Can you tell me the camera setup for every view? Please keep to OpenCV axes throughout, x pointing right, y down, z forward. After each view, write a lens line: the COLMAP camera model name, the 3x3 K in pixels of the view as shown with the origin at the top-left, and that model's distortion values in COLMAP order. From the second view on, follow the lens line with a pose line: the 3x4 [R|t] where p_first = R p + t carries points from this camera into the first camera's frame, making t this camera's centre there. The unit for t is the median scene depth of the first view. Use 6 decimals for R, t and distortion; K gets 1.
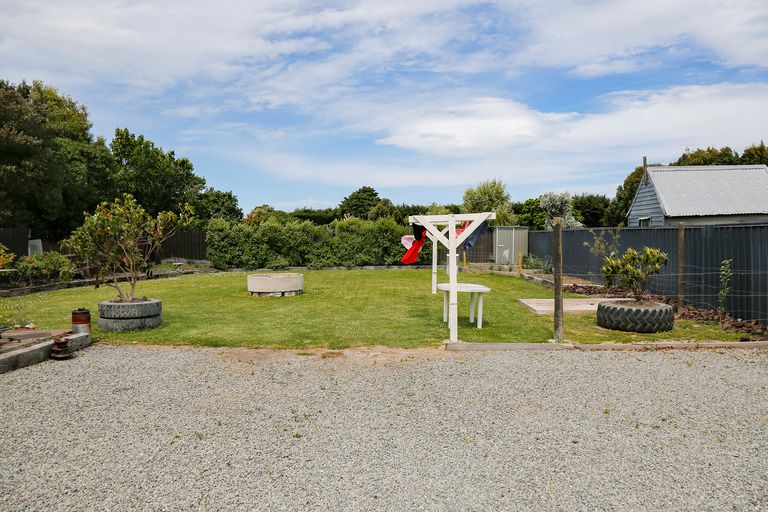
lens RADIAL K [[537.8, 0, 384.0], [0, 537.8, 256.0], [0, 0, 1]] dist [-0.107129, 0.058756]
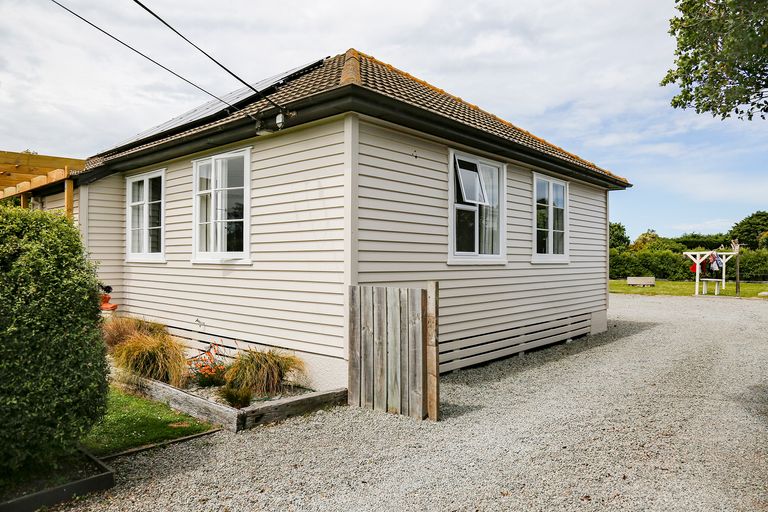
lens RADIAL K [[537.8, 0, 384.0], [0, 537.8, 256.0], [0, 0, 1]] dist [-0.107129, 0.058756]
pose [[0.765808, 0.012256, -0.642952, 0.069983], [-0.039772, 0.998807, -0.028331, 0.010089], [0.641838, 0.047268, 0.765382, -0.244915]]
